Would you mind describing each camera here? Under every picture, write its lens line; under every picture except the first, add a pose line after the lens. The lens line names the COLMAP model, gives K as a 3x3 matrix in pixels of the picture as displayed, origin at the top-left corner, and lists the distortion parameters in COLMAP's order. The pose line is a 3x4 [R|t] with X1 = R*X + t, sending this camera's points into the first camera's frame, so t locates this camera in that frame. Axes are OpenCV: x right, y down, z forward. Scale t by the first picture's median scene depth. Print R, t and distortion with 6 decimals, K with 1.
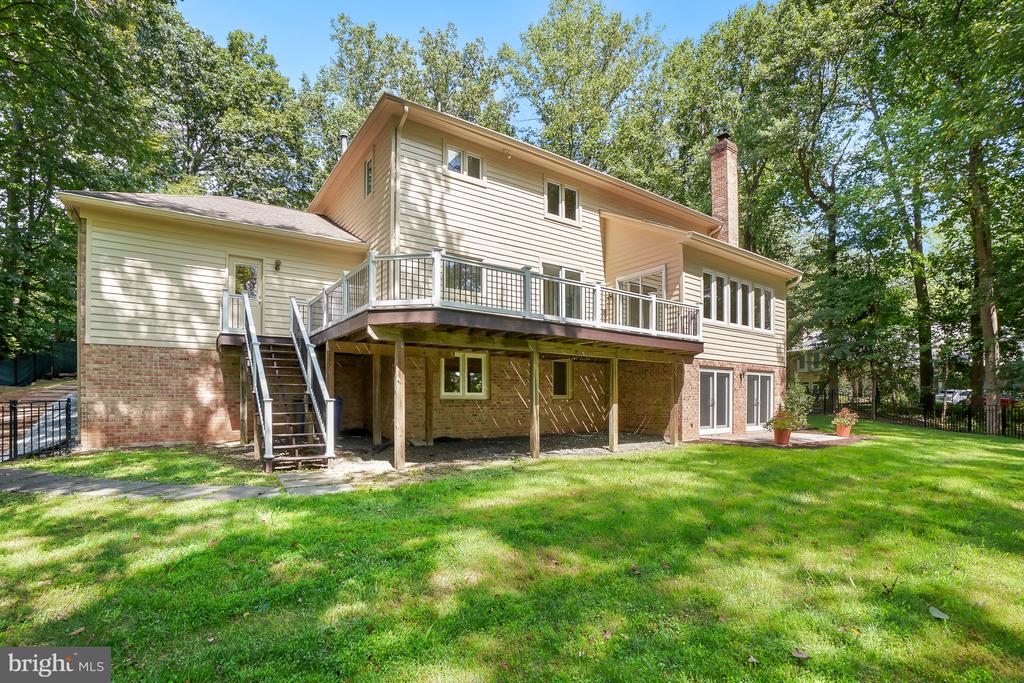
lens RADIAL K [[488.4, 0, 512.6], [0, 488.4, 415.7], [0, 0, 1]] dist [-0.037009, 0.000157]
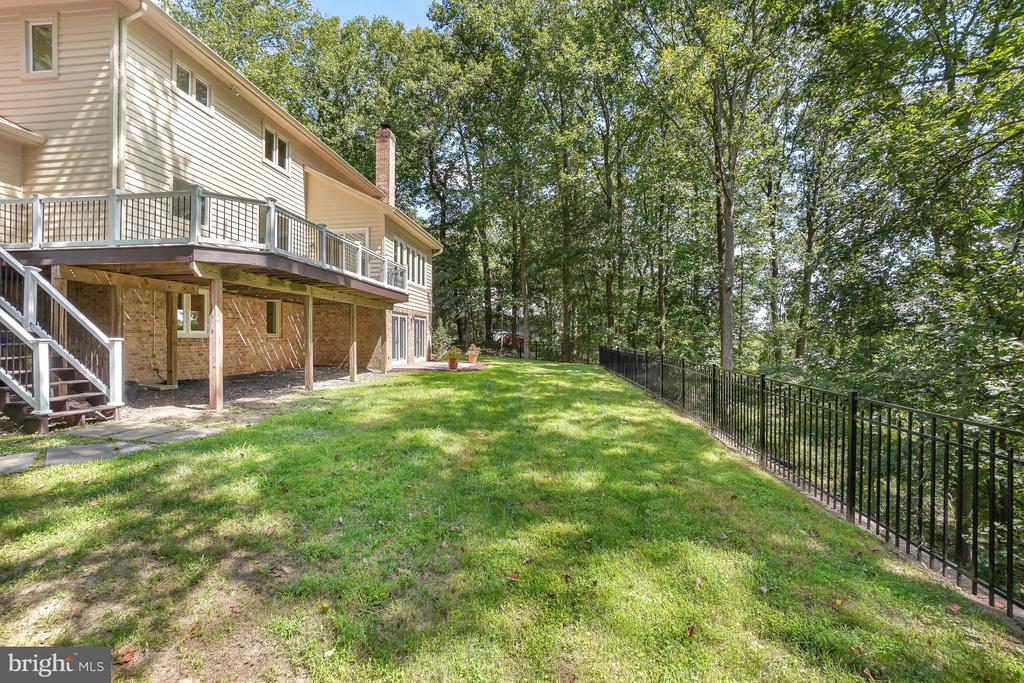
lens RADIAL K [[463.4, 0, 512.0], [0, 463.4, 341.5], [0, 0, 1]] dist [0.001350, 0.000460]
pose [[0.664316, -0.006442, 0.747424, -0.352817], [0.023859, 0.999636, -0.012591, -0.001217], [-0.747071, 0.026197, 0.664227, -0.041929]]
